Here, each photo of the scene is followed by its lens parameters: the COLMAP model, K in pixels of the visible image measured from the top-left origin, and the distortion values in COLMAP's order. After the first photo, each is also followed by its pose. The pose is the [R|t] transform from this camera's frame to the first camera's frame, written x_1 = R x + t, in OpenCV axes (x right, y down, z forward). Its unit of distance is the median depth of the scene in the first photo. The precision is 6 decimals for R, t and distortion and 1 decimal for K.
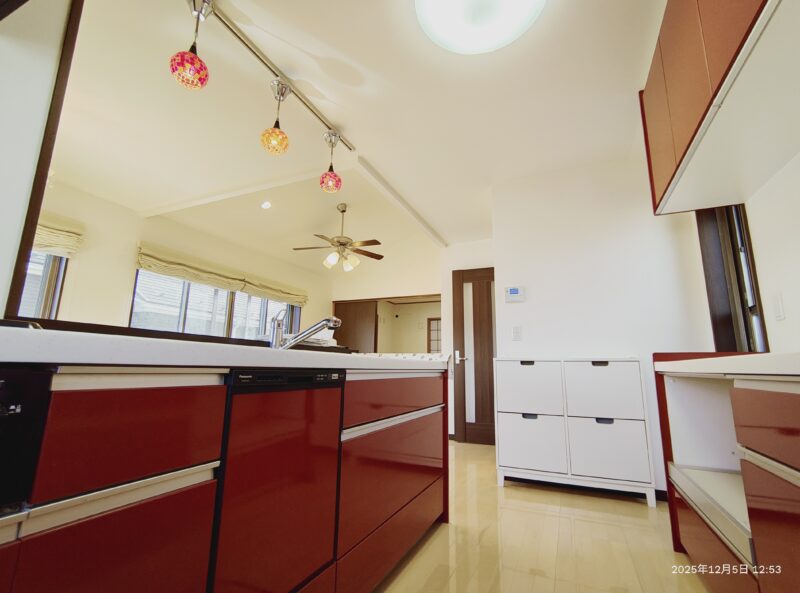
lens RADIAL K [[368.9, 0, 400.5], [0, 368.9, 295.4], [0, 0, 1]] dist [0.000186, -0.001108]
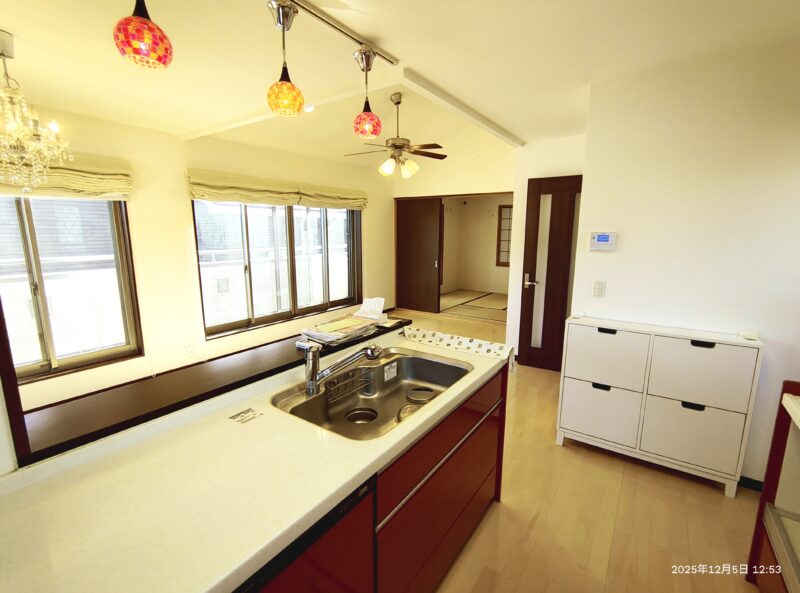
lens RADIAL K [[368.9, 0, 402.1], [0, 368.9, 296.4], [0, 0, 1]] dist [0.000186, -0.001108]
pose [[0.983297, 0.018750, -0.181042, 0.015936], [0.046441, 0.935911, 0.349162, -0.126123], [0.175985, -0.351738, 0.919407, 0.089342]]
